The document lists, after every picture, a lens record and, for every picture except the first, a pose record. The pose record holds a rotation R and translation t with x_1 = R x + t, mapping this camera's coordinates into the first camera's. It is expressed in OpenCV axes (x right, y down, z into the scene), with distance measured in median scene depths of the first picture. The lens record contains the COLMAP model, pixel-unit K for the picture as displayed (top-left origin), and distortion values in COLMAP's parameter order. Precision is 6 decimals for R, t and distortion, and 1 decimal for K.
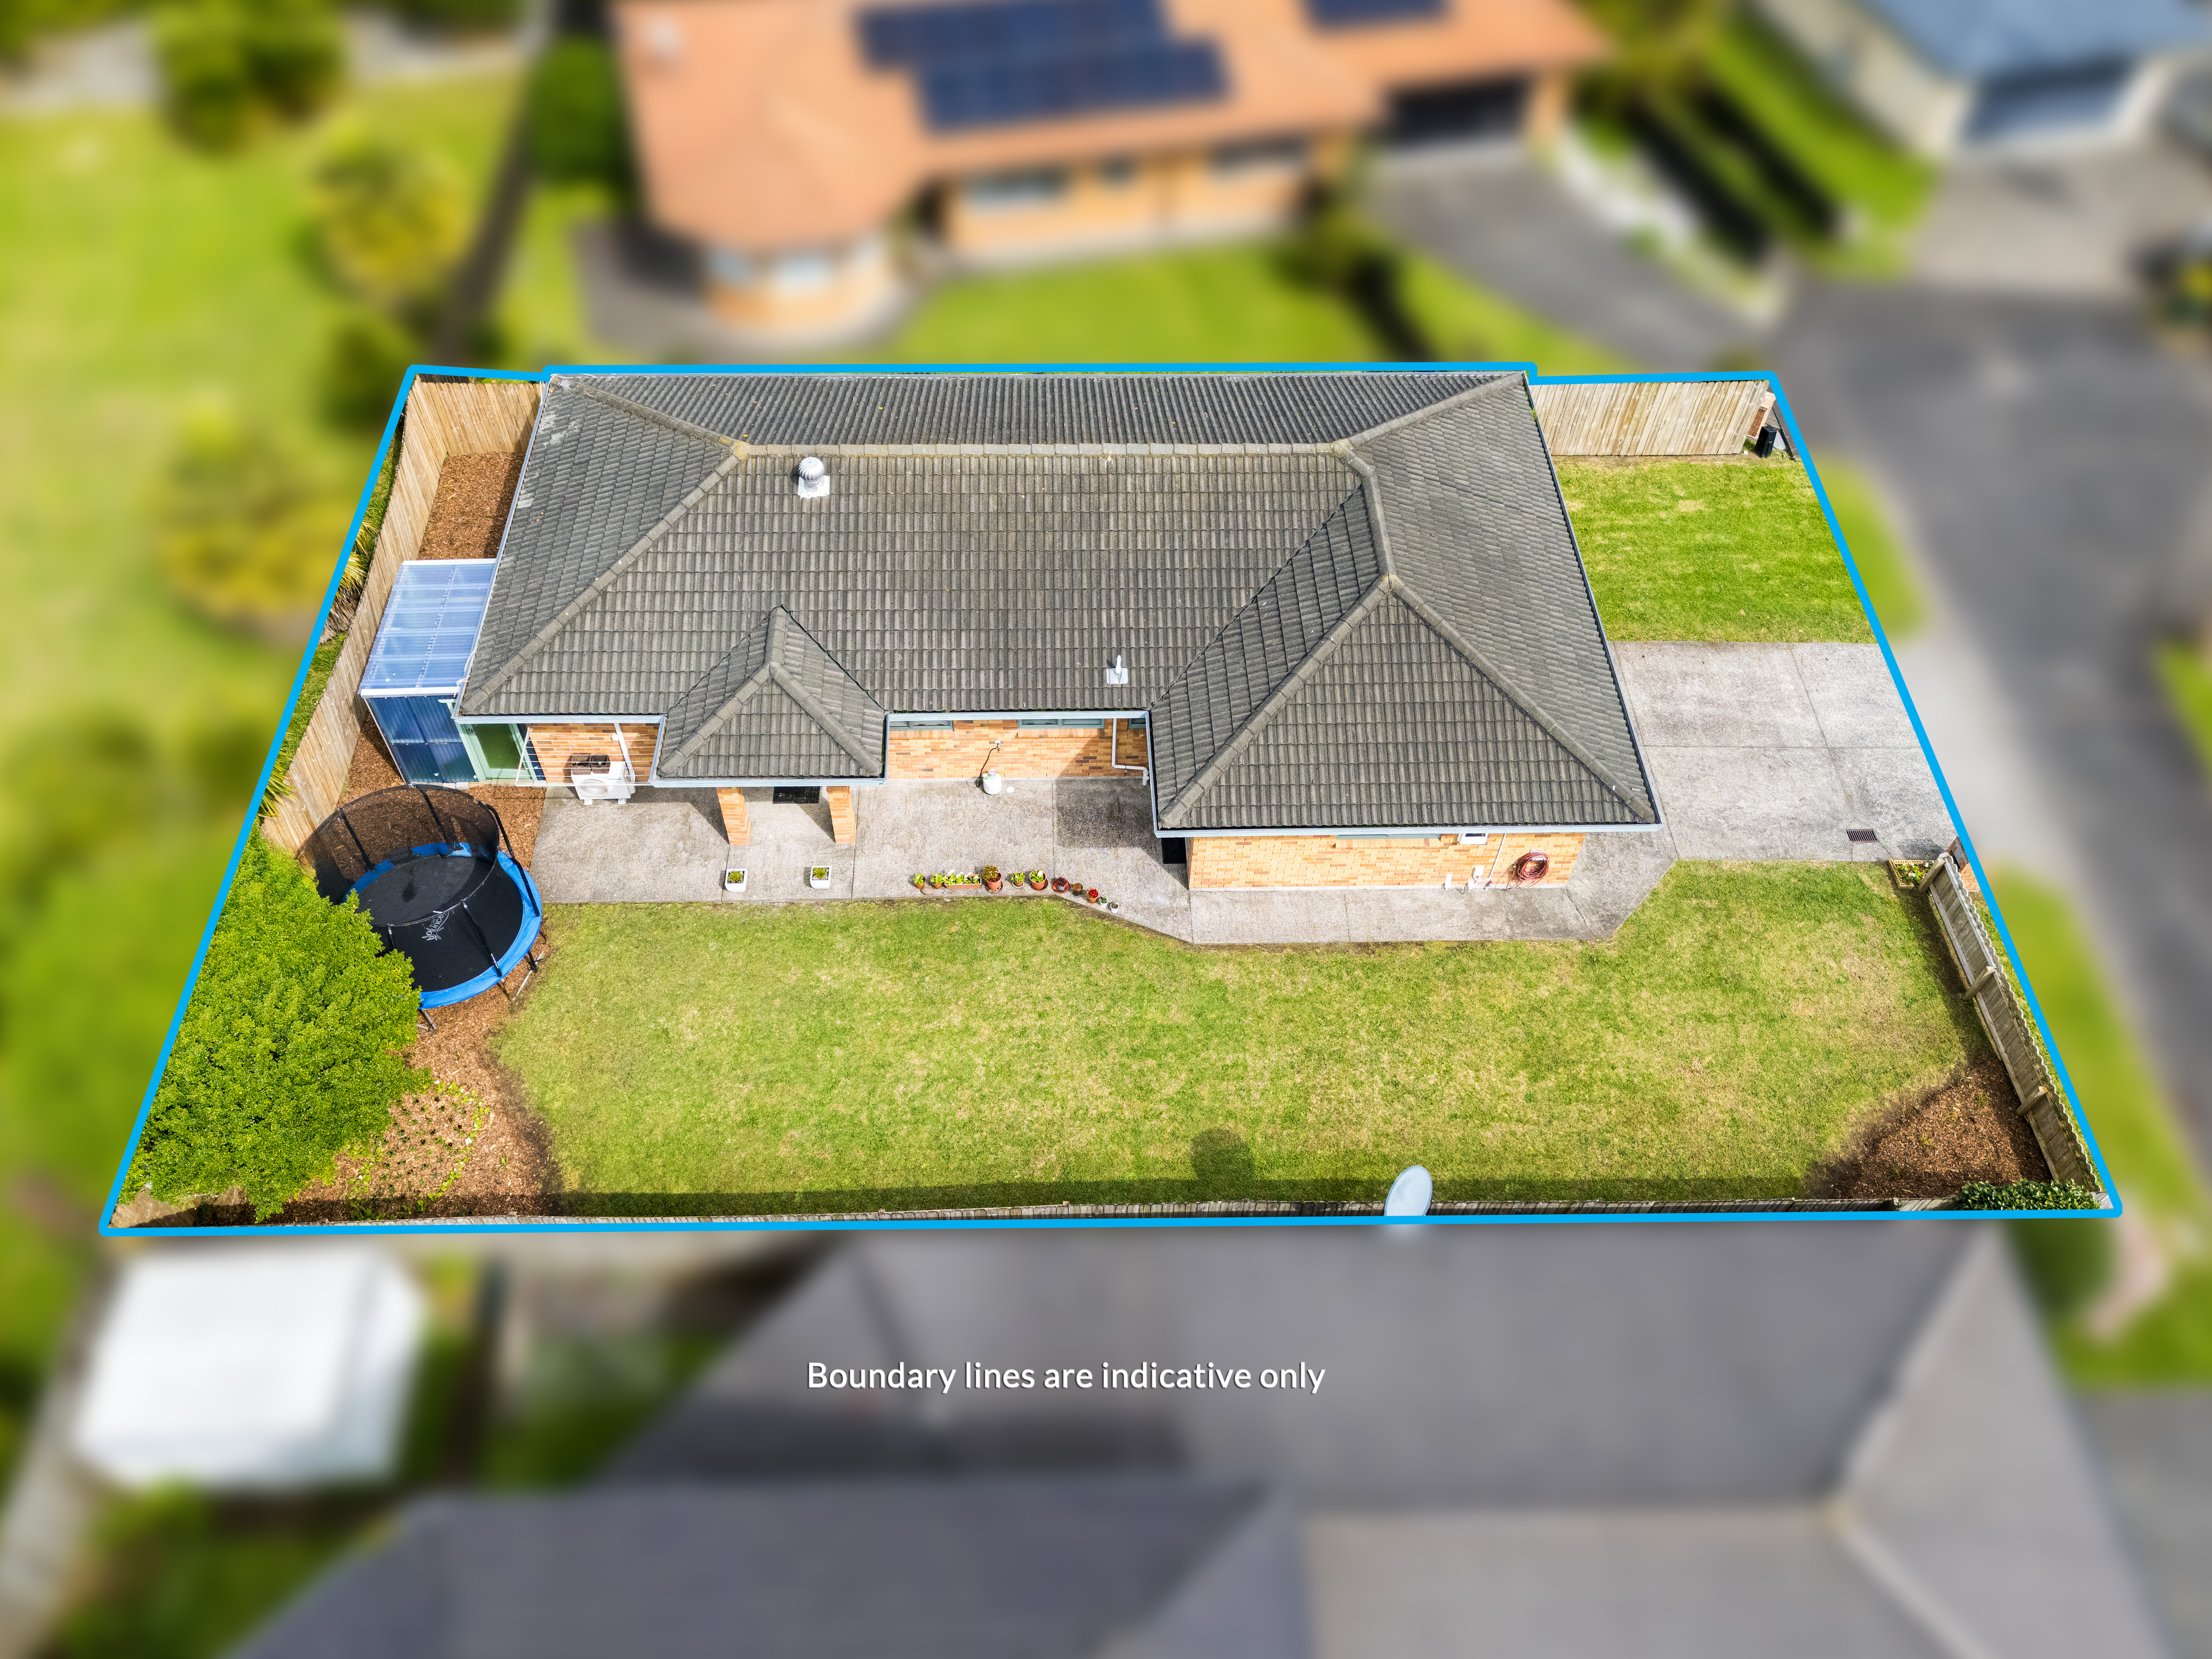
lens RADIAL K [[1631.0, 0, 1106.0], [0, 1631.0, 829.5], [0, 0, 1]] dist [0.110308, -0.178722]
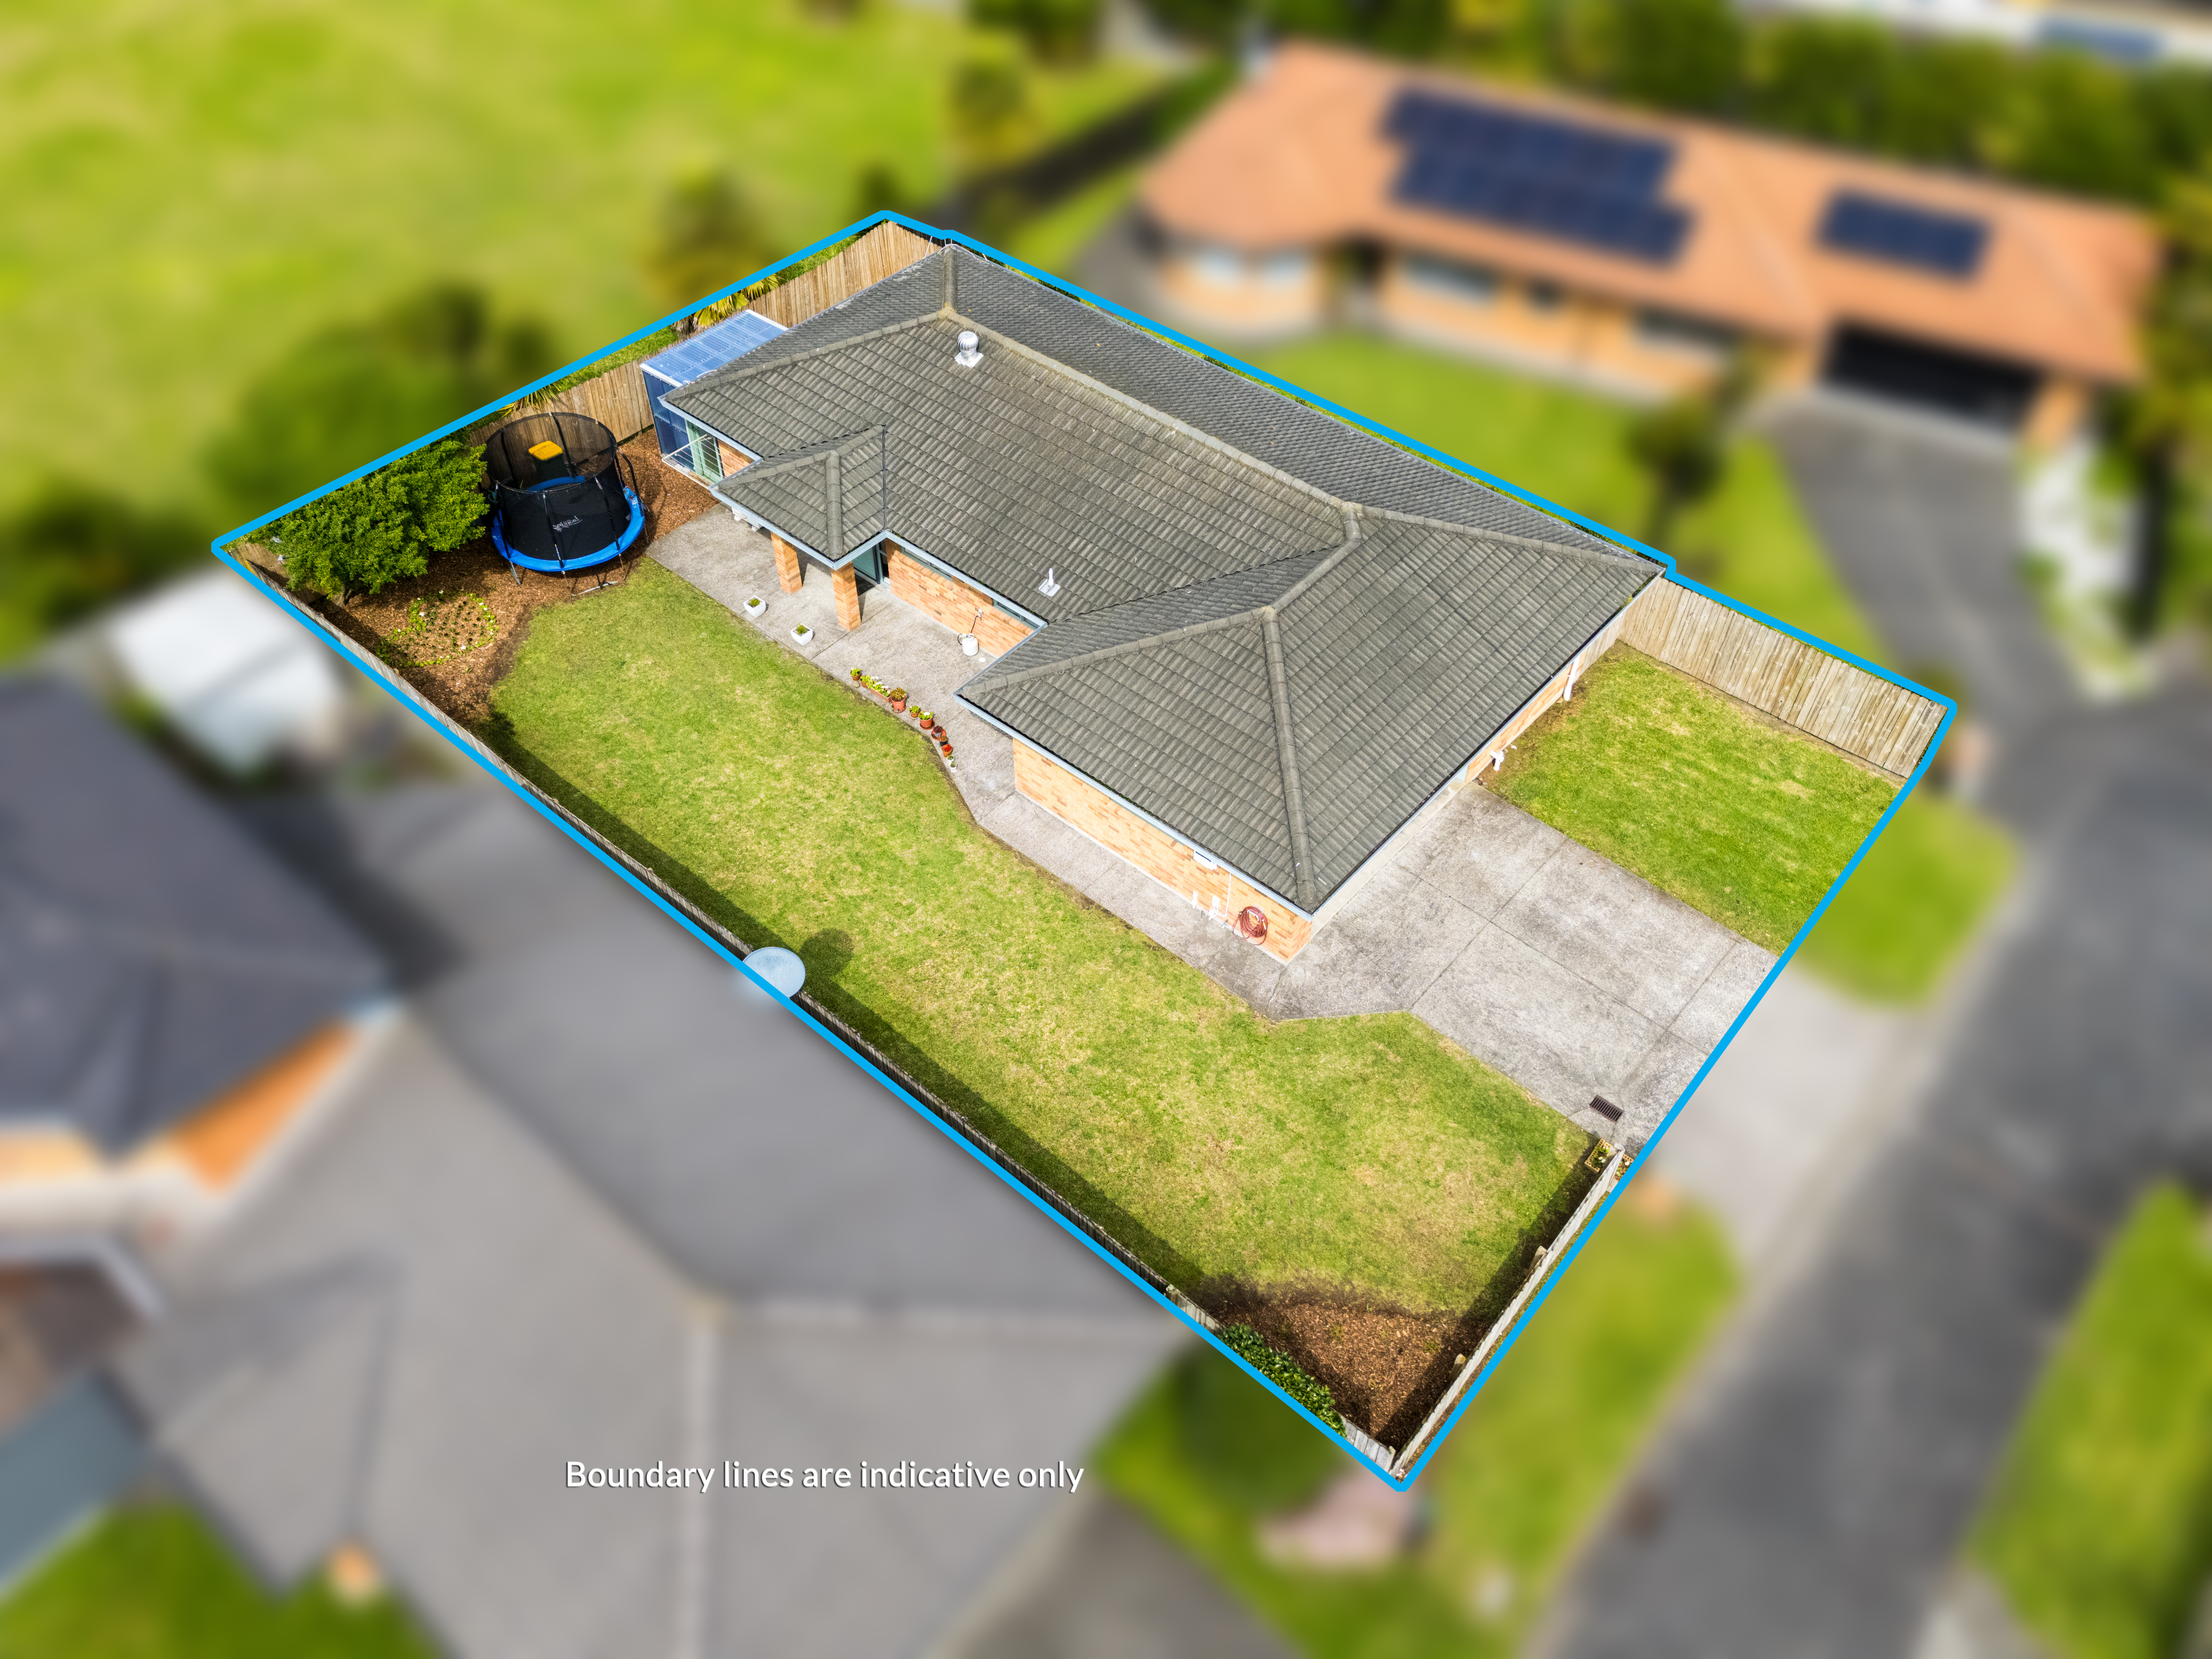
lens RADIAL K [[1582.8, 0, 1106.0], [0, 1582.8, 829.5], [0, 0, 1]] dist [0.116638, -0.162370]
pose [[0.741726, 0.490104, -0.457865, 0.609948], [-0.524607, 0.849281, 0.059236, -0.036551], [0.417888, 0.196263, 0.887046, 0.067531]]
